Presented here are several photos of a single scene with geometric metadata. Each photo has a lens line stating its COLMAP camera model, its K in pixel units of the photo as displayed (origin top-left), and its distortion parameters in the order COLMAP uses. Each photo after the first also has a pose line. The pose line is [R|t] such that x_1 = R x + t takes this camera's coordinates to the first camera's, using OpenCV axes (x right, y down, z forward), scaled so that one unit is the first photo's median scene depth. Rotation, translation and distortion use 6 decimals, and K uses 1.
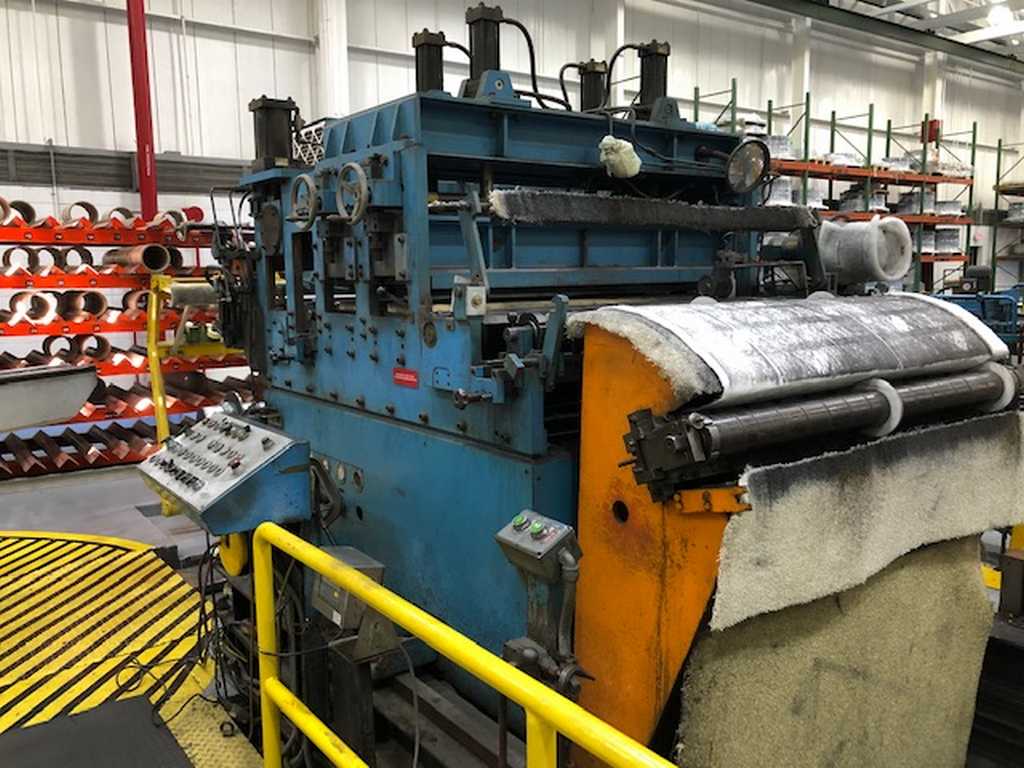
lens RADIAL K [[847.7, 0, 508.6], [0, 847.7, 393.2], [0, 0, 1]] dist [0.027308, -0.021501]
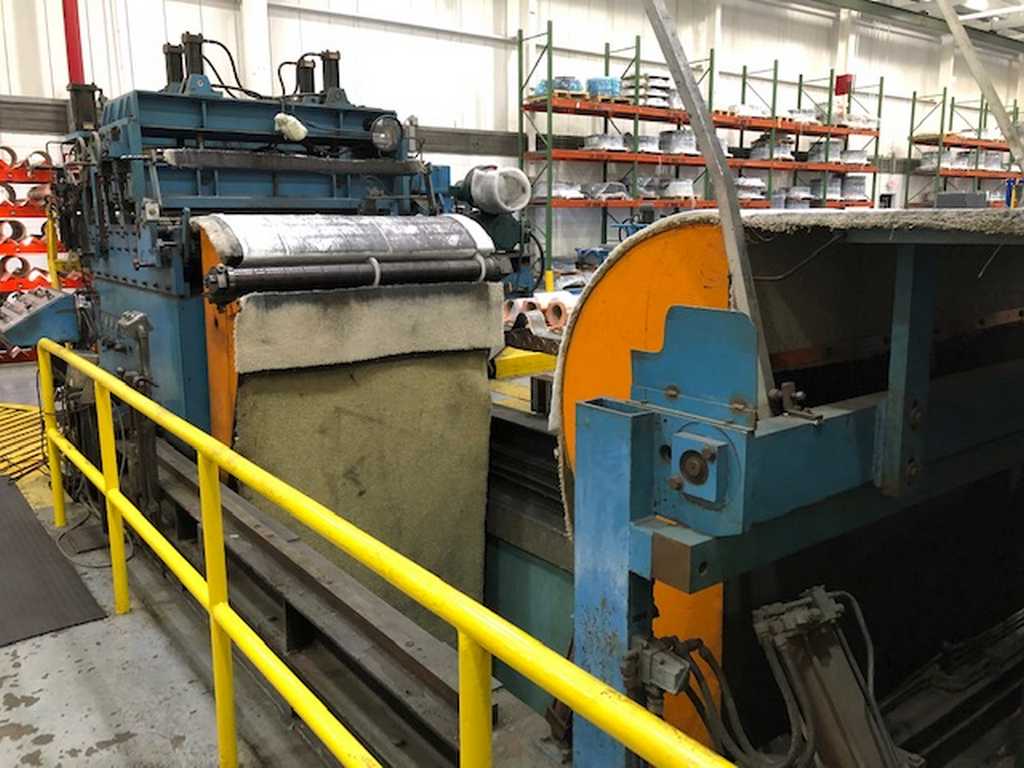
lens RADIAL K [[847.7, 0, 514.5], [0, 847.7, 378.9], [0, 0, 1]] dist [0.027308, -0.021501]
pose [[0.999801, 0.004660, 0.019396, 0.209338], [-0.005564, 0.998888, 0.046811, 0.047034], [-0.019157, -0.046909, 0.998715, -0.251702]]
